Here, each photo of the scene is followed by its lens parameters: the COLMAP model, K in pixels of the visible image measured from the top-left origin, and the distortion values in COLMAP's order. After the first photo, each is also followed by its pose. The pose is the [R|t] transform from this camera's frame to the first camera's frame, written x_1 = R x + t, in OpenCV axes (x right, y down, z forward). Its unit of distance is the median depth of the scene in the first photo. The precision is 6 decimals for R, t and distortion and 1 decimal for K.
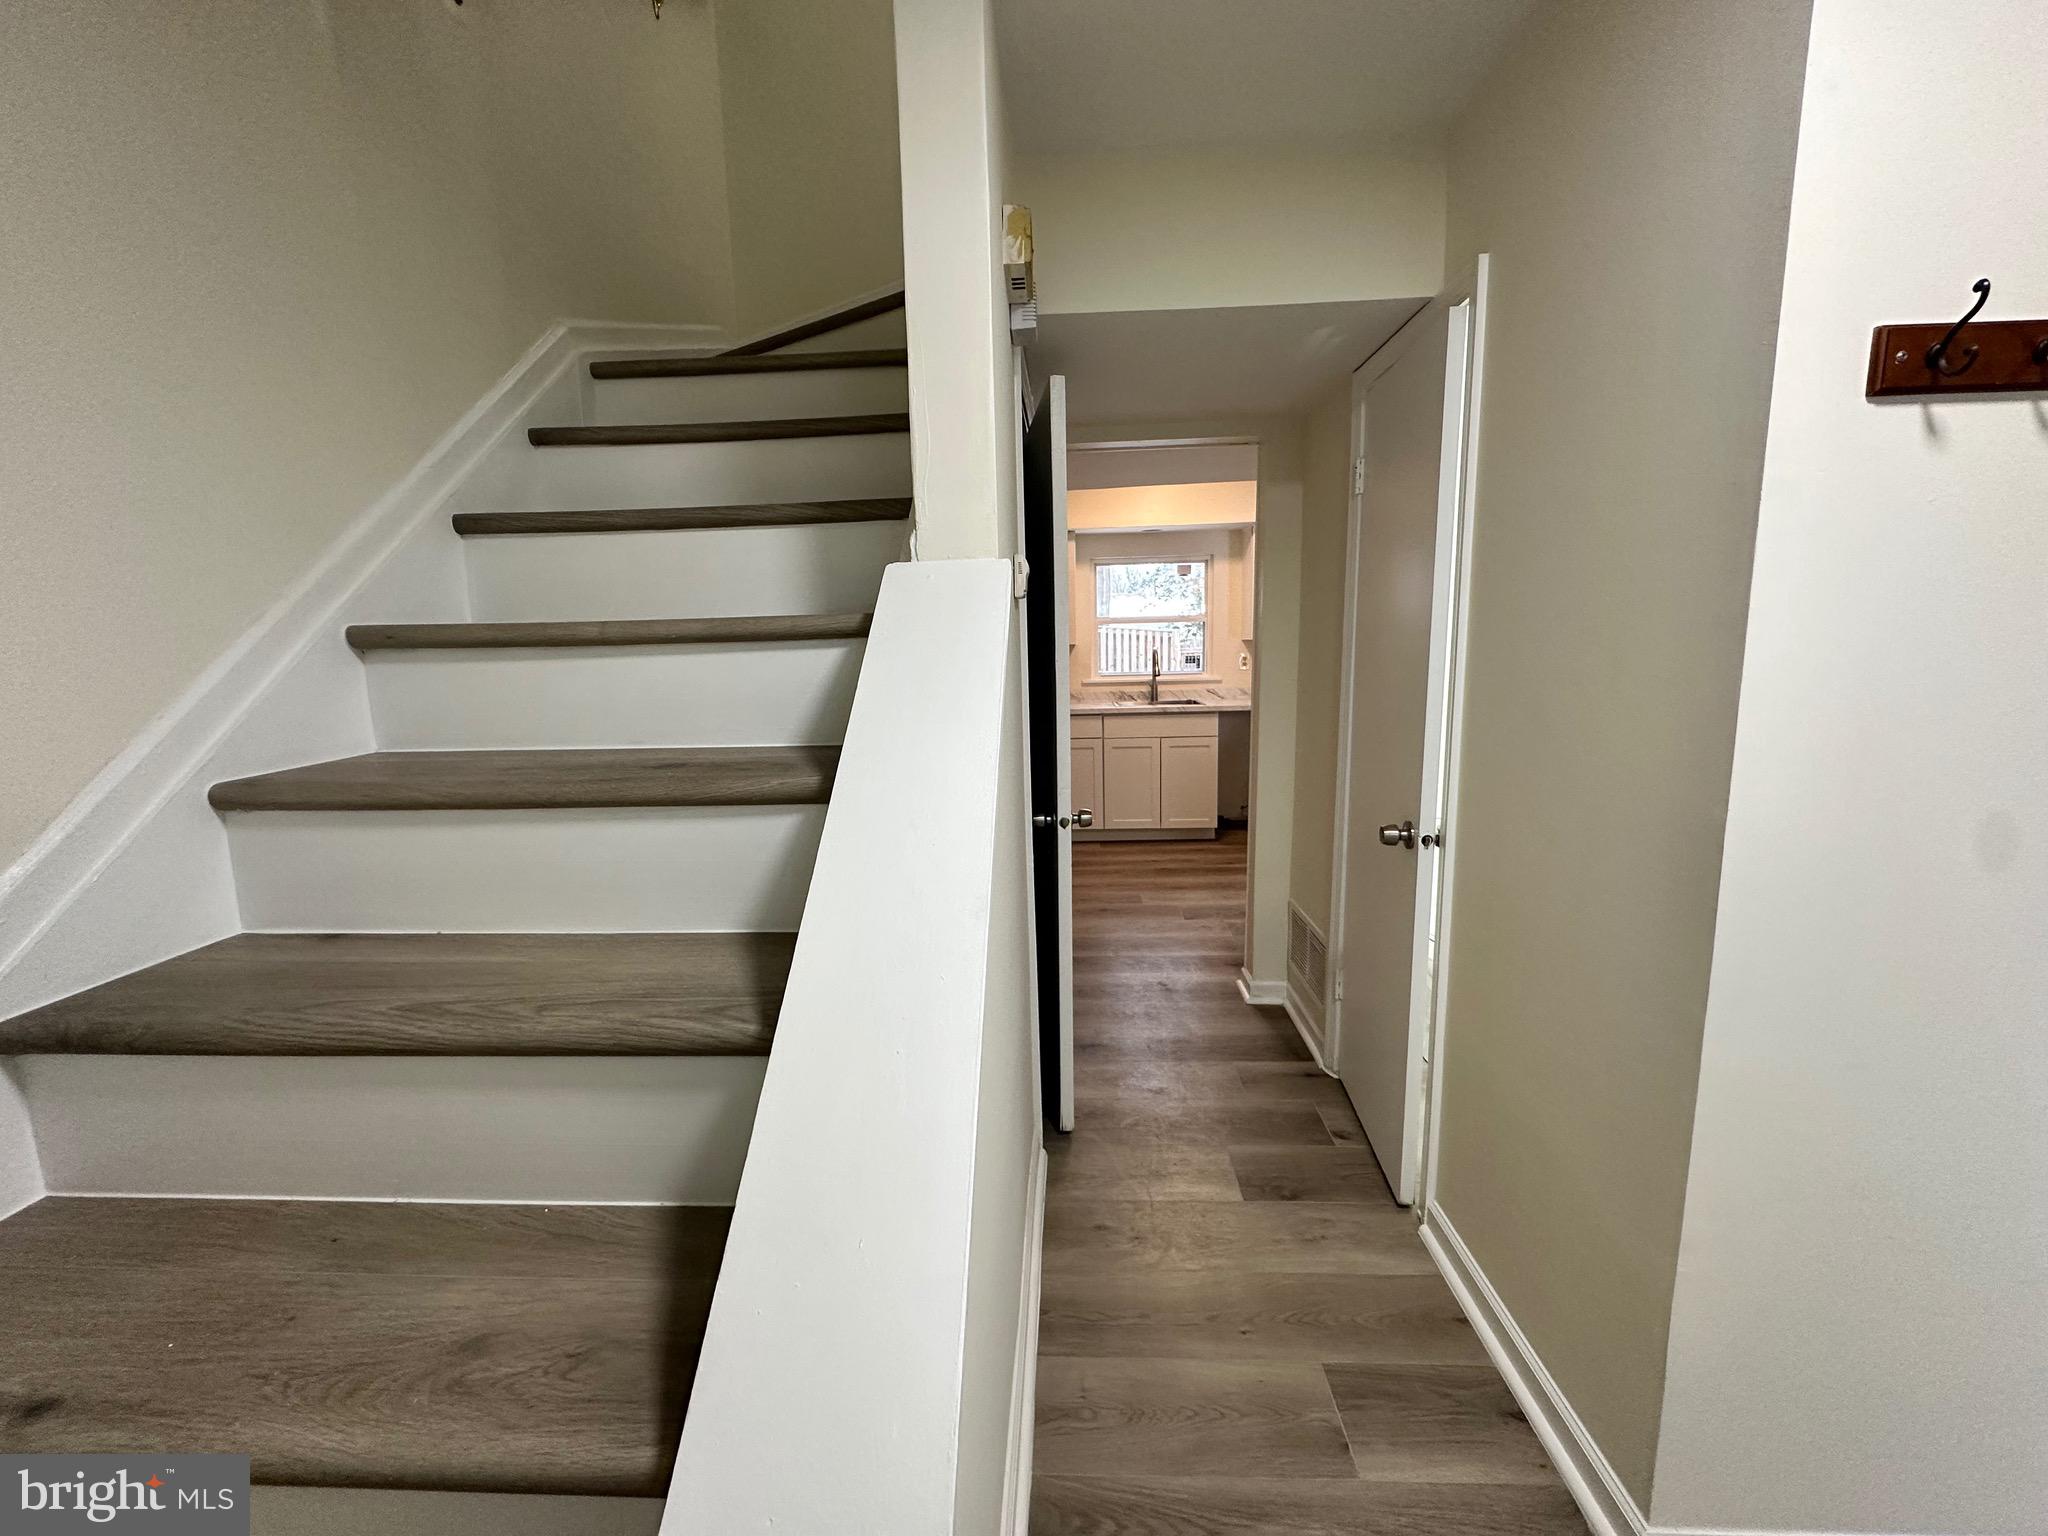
lens RADIAL K [[839.1, 0, 1024.0], [0, 839.1, 768.0], [0, 0, 1]] dist [-0.000305, -0.000106]
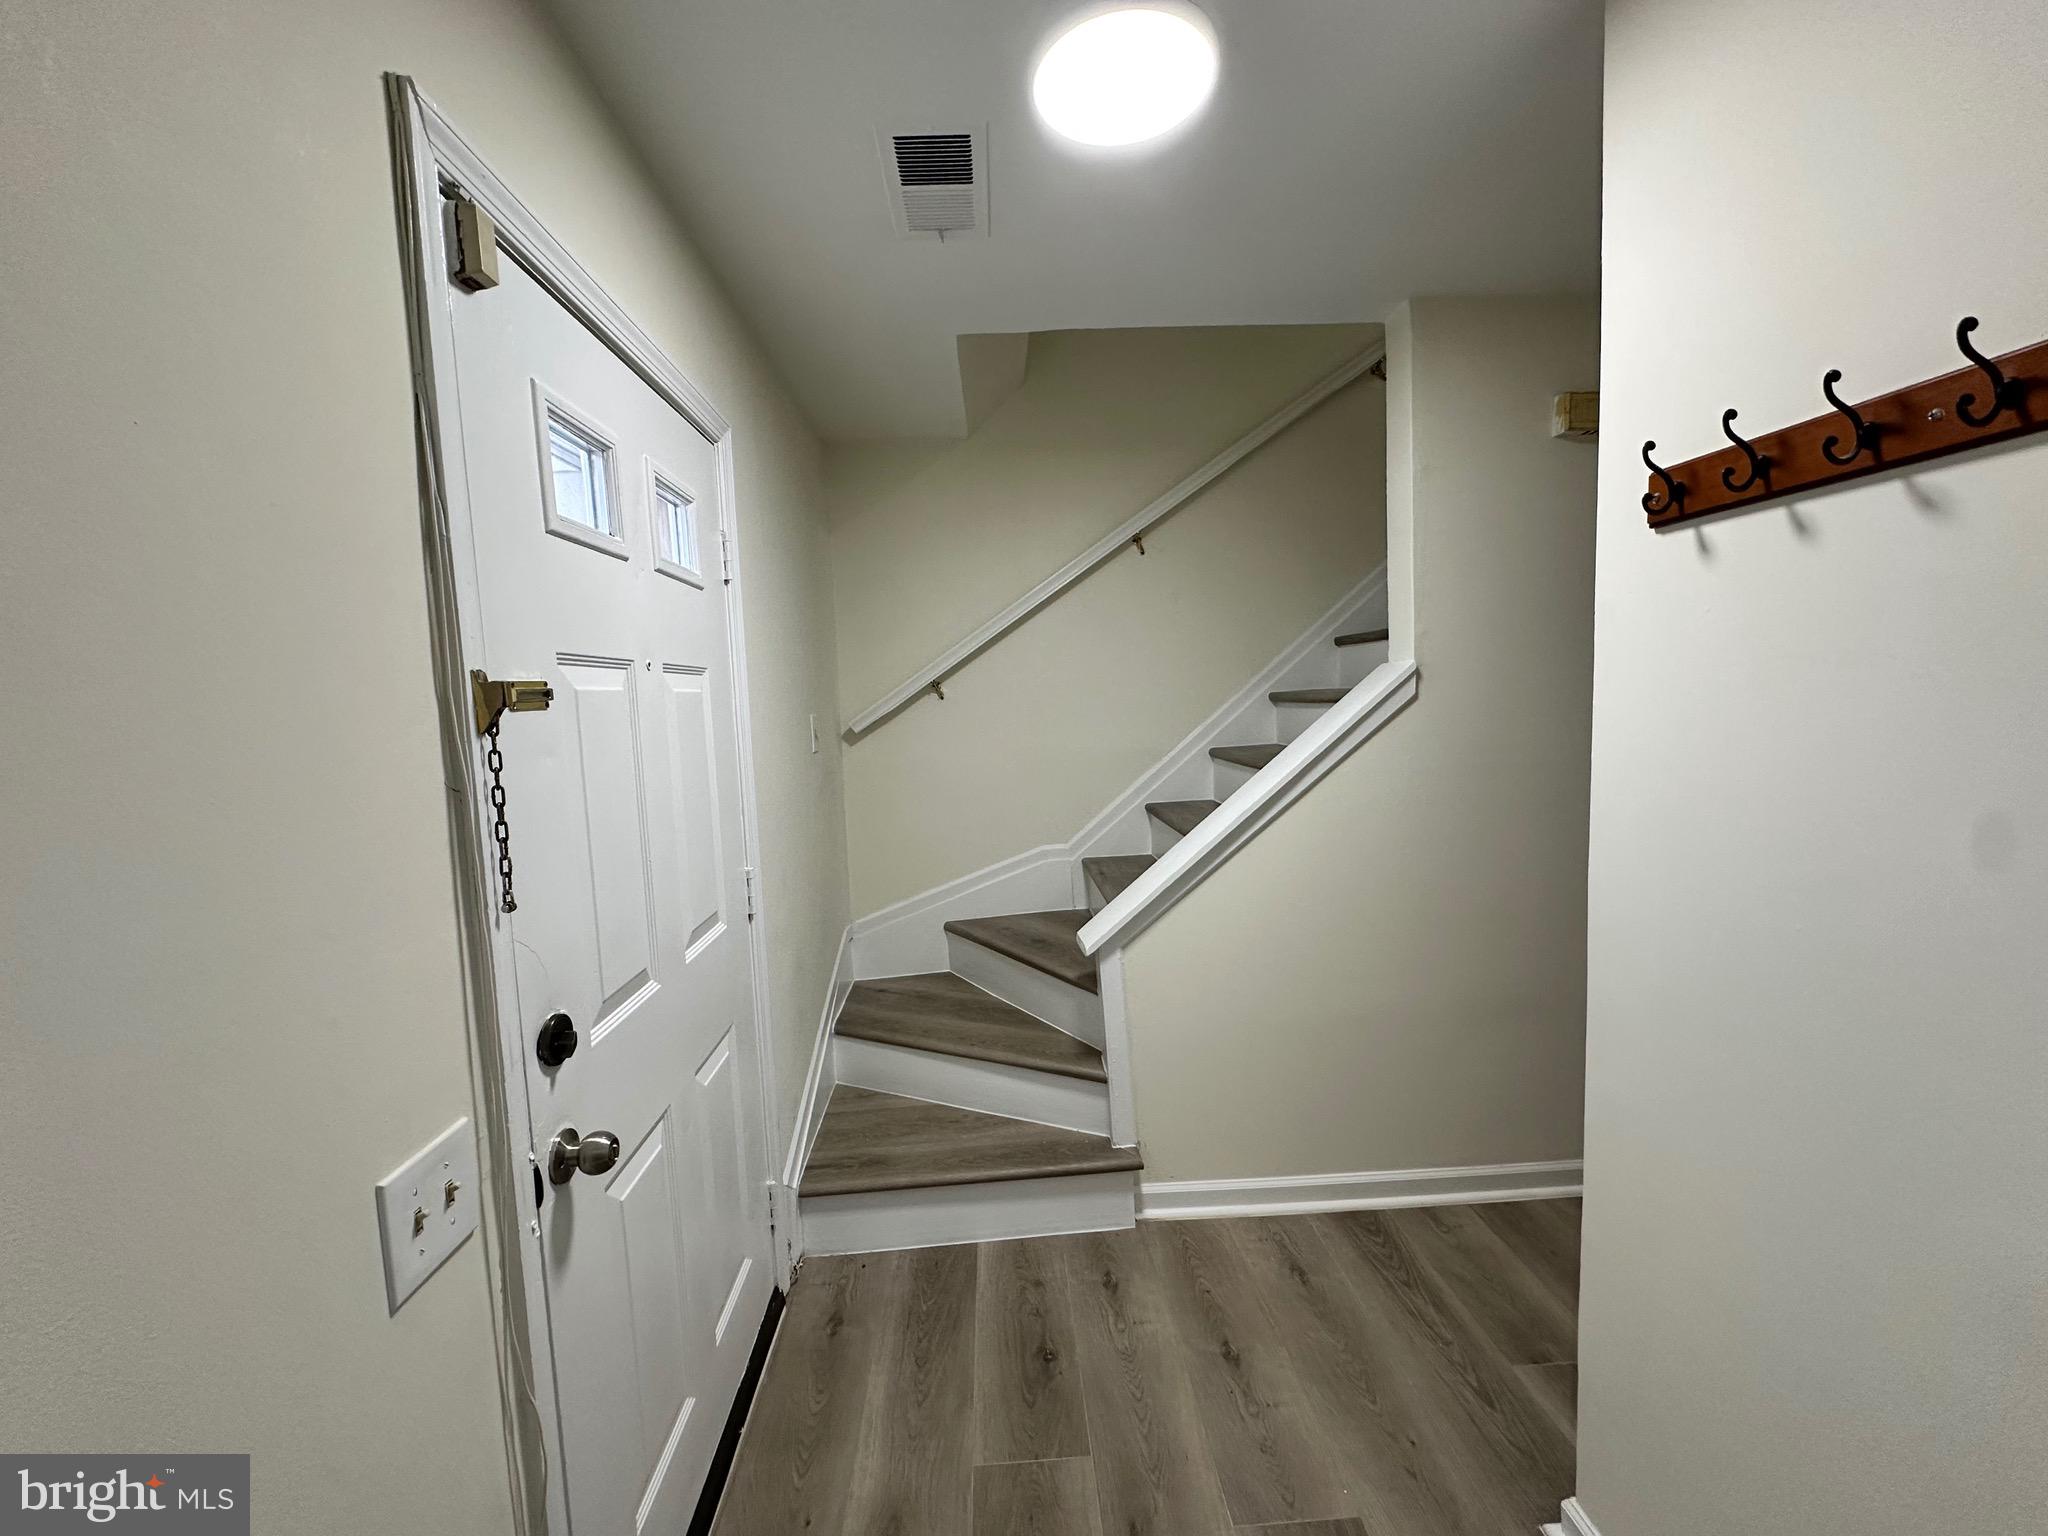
lens RADIAL K [[812.2, 0, 1022.7], [0, 812.2, 766.8], [0, 0, 1]] dist [-0.003168, -0.000274]
pose [[0.093775, 0.105192, -0.990021, 1.940332], [-0.119715, 0.988379, 0.093679, -0.109813], [0.988370, 0.109735, 0.105278, 0.048683]]
